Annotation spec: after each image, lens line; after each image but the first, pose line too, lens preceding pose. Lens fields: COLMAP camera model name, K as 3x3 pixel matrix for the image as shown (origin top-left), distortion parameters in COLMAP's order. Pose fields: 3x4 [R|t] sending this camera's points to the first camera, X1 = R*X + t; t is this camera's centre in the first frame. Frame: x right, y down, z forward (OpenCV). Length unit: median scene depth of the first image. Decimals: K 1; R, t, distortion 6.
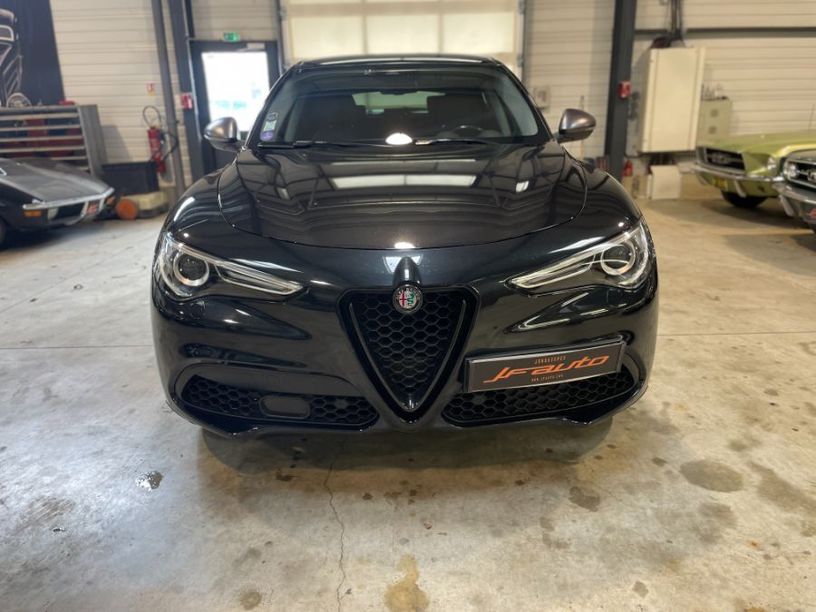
lens RADIAL K [[617.1, 0, 406.7], [0, 617.1, 296.7], [0, 0, 1]] dist [0.100158, -0.133367]
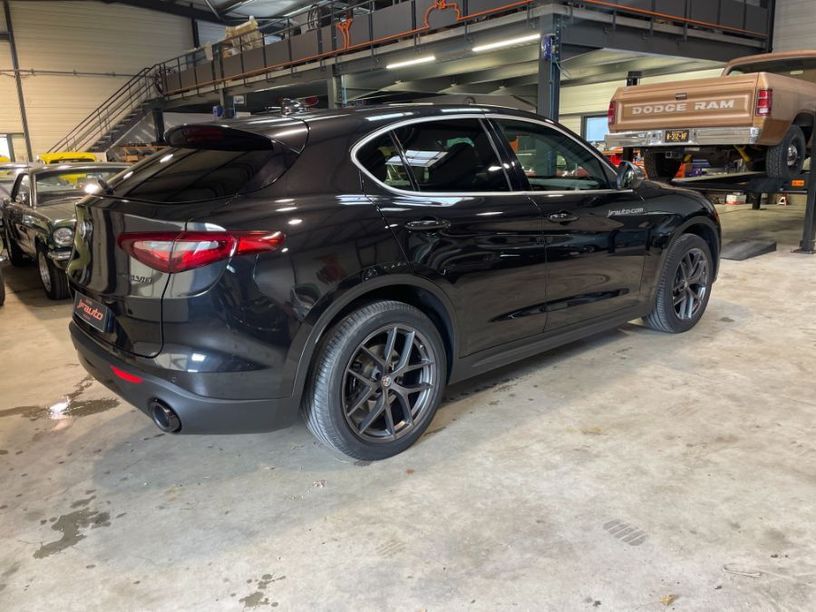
lens RADIAL K [[616.3, 0, 413.1], [0, 616.3, 292.2], [0, 0, 1]] dist [0.100223, -0.132133]
pose [[-0.629414, -0.133863, 0.765454, -1.286326], [0.270418, 0.885749, 0.377258, -0.831216], [-0.728500, 0.444444, -0.521303, 2.704691]]
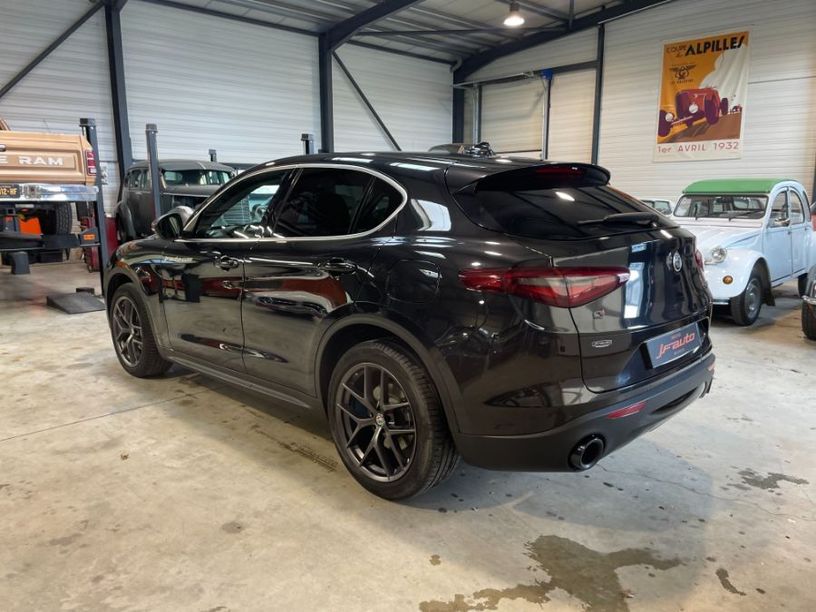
lens RADIAL K [[617.1, 0, 406.7], [0, 617.1, 296.7], [0, 0, 1]] dist [0.100158, -0.133367]
pose [[-0.718238, 0.143314, -0.680878, 1.067479], [-0.181258, 0.906234, 0.381951, -0.950169], [0.671774, 0.397746, -0.624915, 2.897378]]
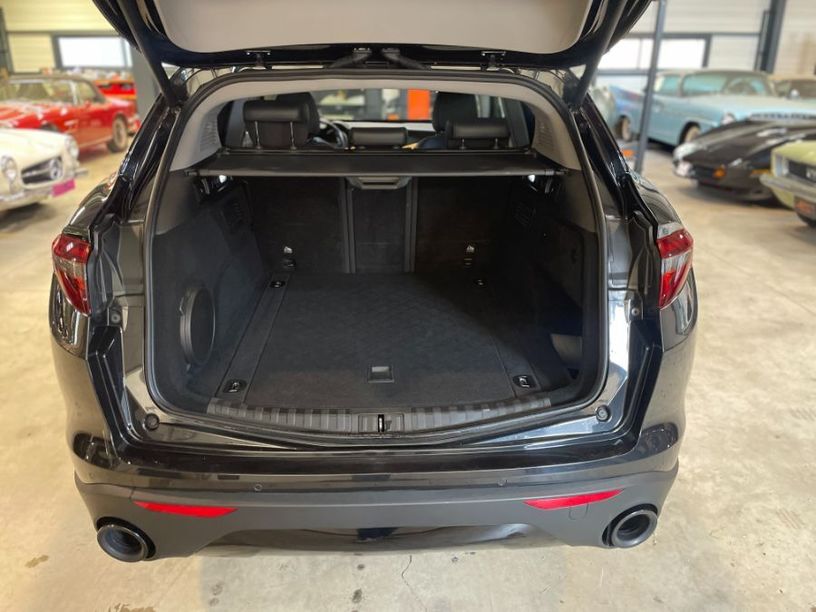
lens RADIAL K [[616.6, 0, 408.0], [0, 616.6, 306.0], [0, 0, 1]] dist [0.102680, -0.132787]
pose [[-0.999590, 0.025886, -0.012235, -0.060534], [0.012834, 0.787081, 0.616717, -0.972334], [0.025594, 0.616307, -0.787090, 2.929220]]
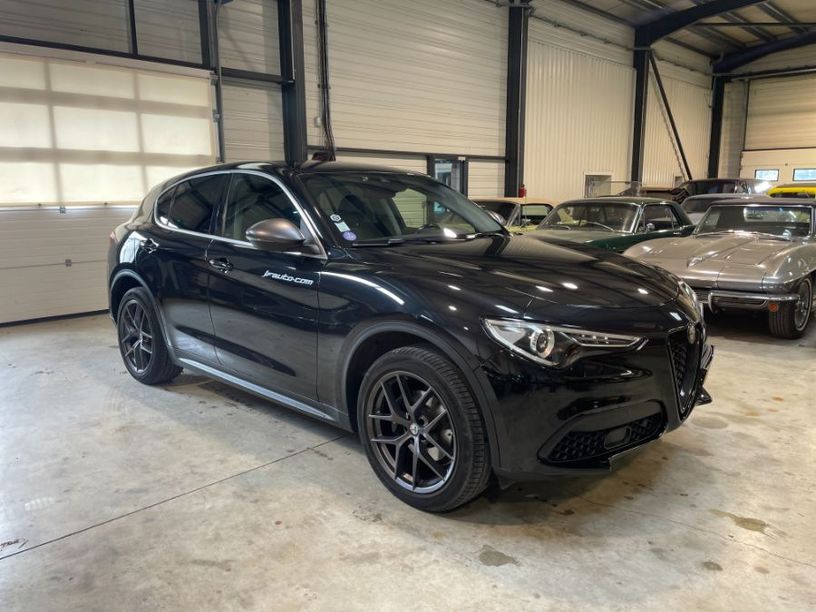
lens RADIAL K [[617.1, 0, 406.7], [0, 617.1, 296.7], [0, 0, 1]] dist [0.100158, -0.133367]
pose [[0.709060, -0.097487, 0.698377, -1.144694], [0.199686, 0.977616, -0.066274, -0.088197], [-0.676284, 0.186448, 0.712655, 0.269161]]
